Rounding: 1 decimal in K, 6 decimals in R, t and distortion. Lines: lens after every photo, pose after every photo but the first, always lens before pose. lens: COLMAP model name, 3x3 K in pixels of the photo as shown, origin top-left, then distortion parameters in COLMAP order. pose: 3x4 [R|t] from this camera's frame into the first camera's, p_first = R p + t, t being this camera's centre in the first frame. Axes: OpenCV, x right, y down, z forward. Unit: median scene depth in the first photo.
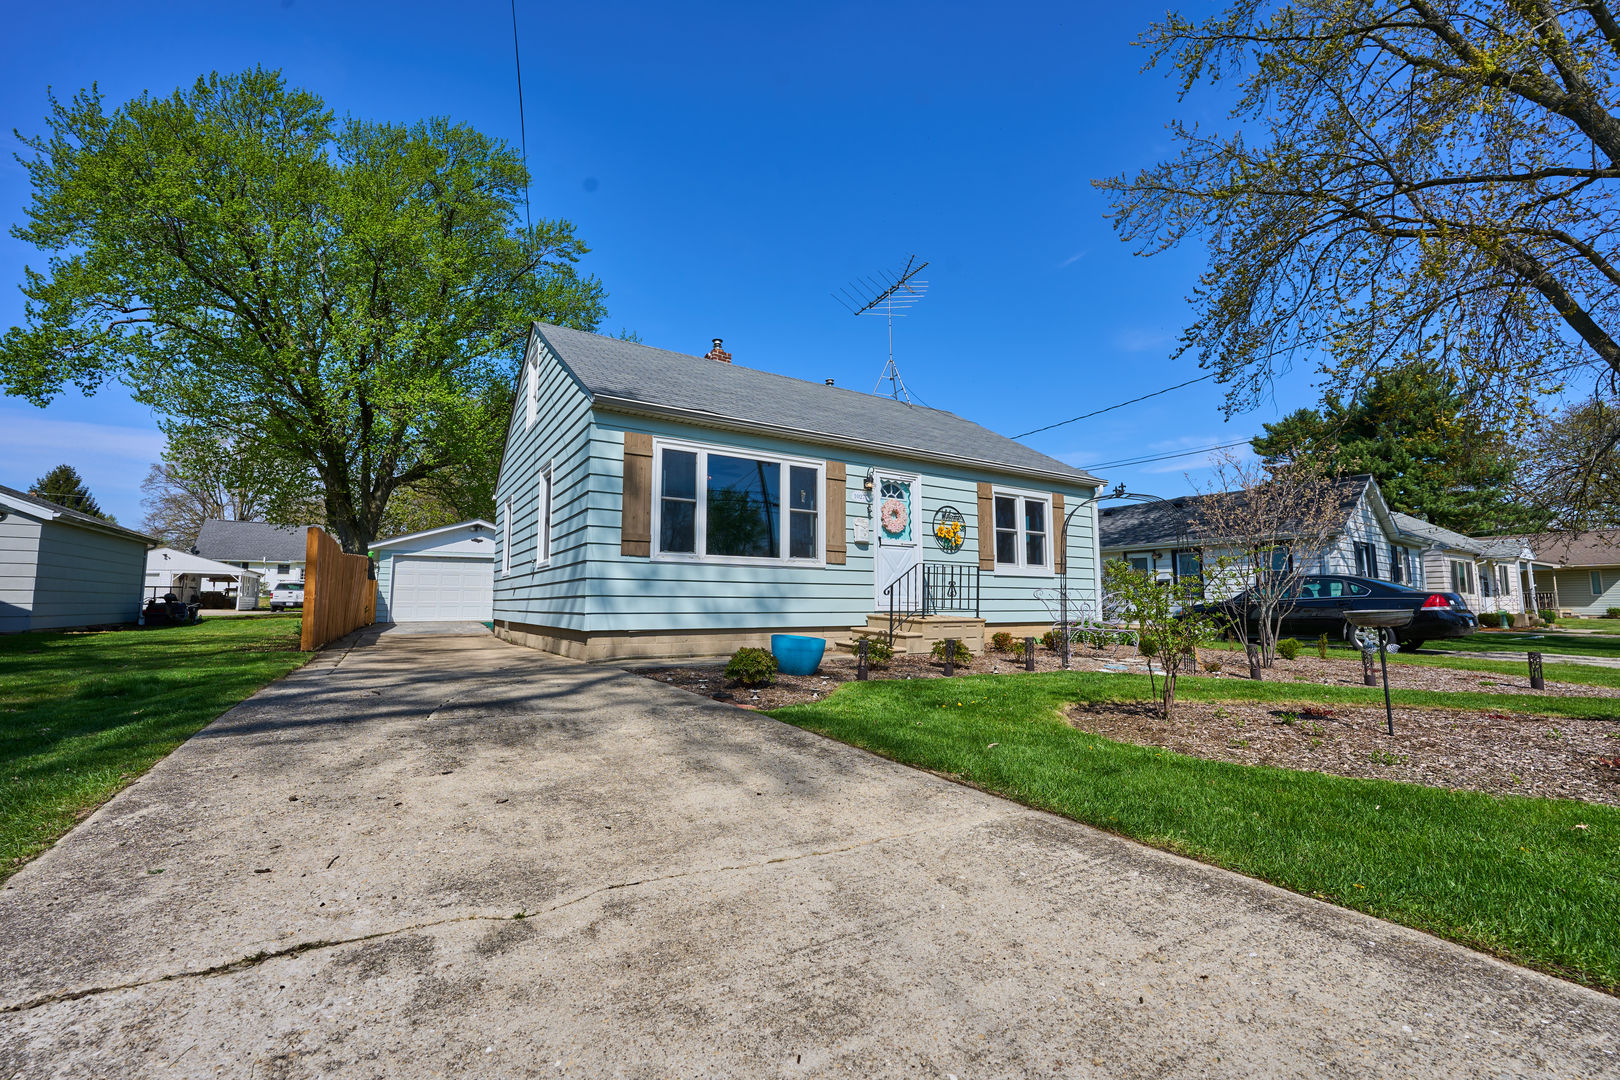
lens RADIAL K [[662.1, 0, 814.2], [0, 662.1, 543.4], [0, 0, 1]] dist [-0.006606, -0.001918]
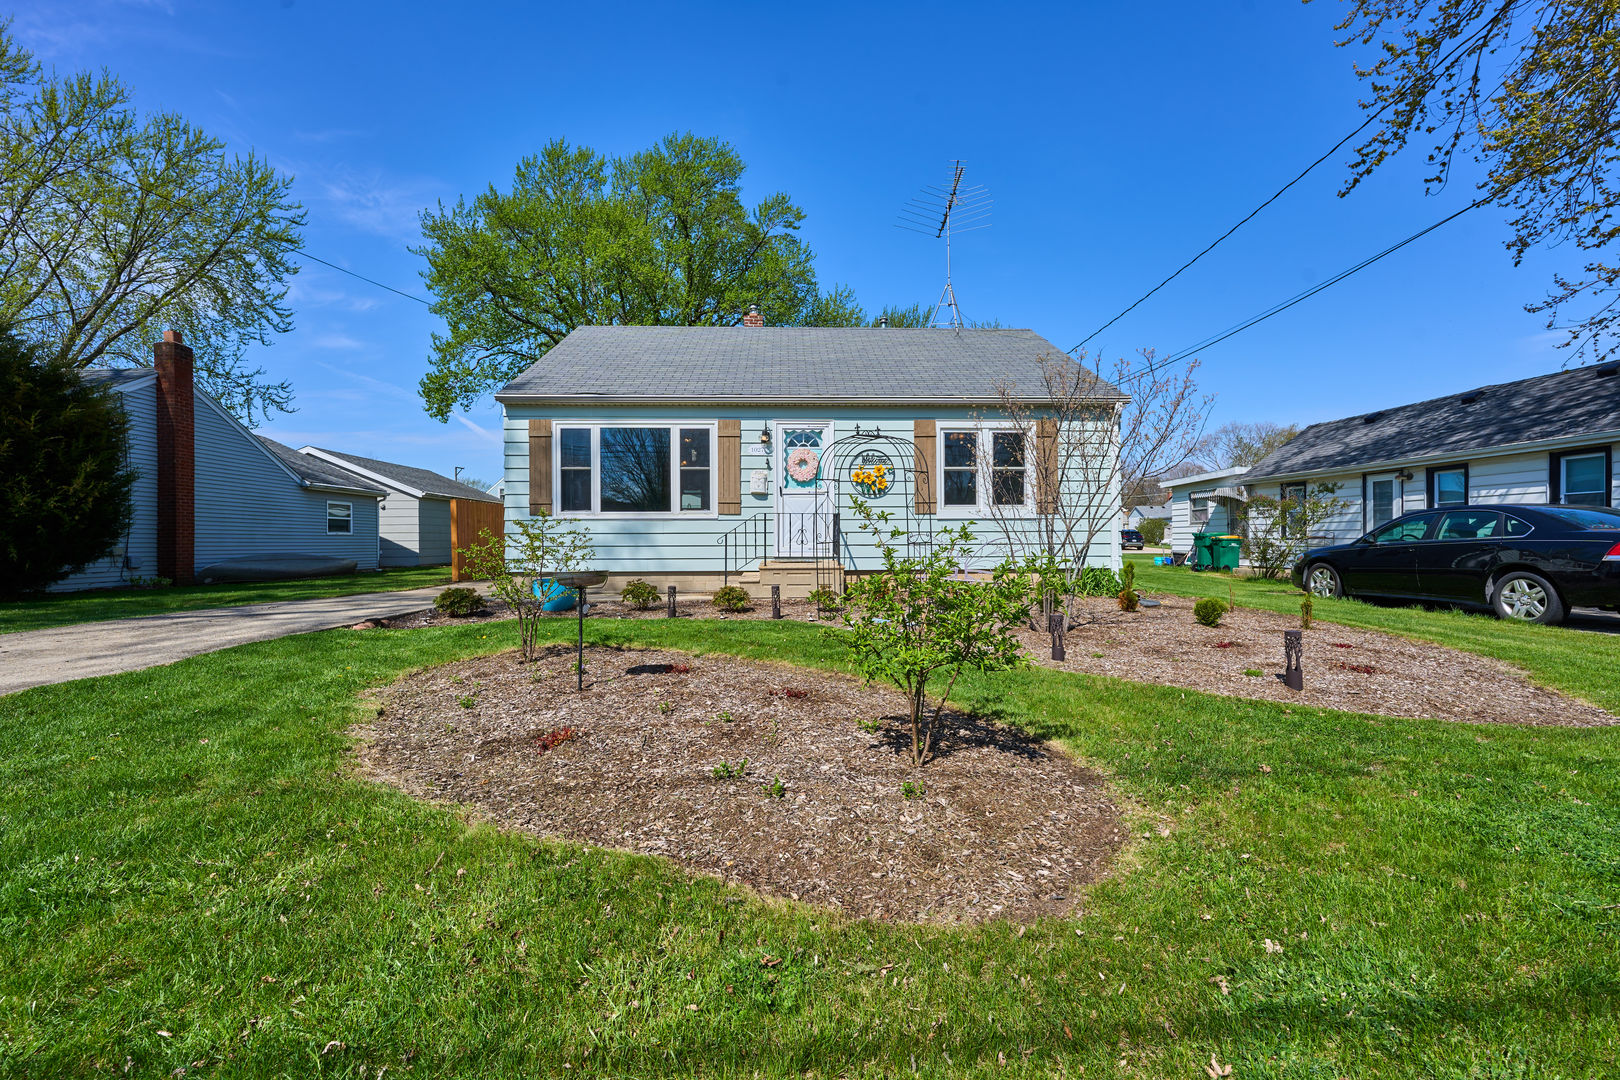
lens RADIAL K [[662.1, 0, 822.9], [0, 662.1, 547.0], [0, 0, 1]] dist [-0.006606, -0.001918]
pose [[0.863002, -0.001748, -0.505197, 0.624825], [0.052727, 0.994844, 0.086628, -0.001998], [0.502441, -0.101397, 0.858645, 0.114107]]
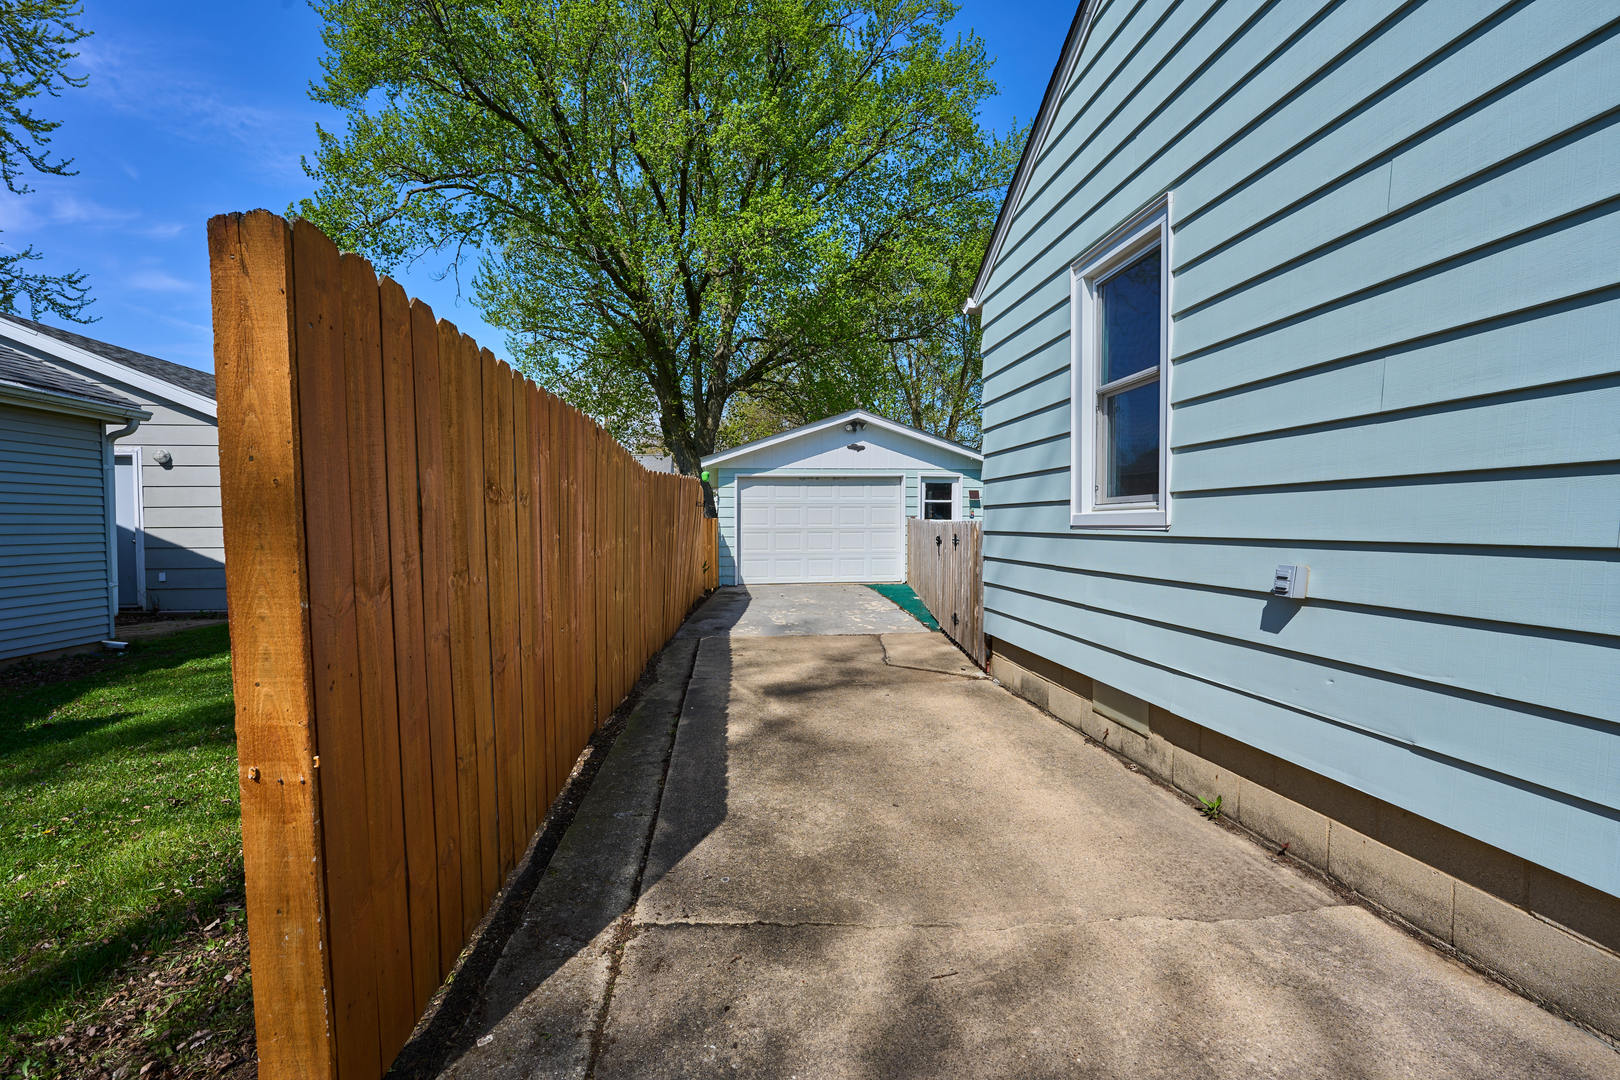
lens RADIAL K [[662.1, 0, 801.1], [0, 662.1, 537.1], [0, 0, 1]] dist [-0.006606, -0.001918]
pose [[0.897372, 0.006188, -0.441232, -0.554970], [0.041679, 0.994243, 0.098709, 0.028366], [0.439303, -0.106969, 0.891948, 0.835713]]
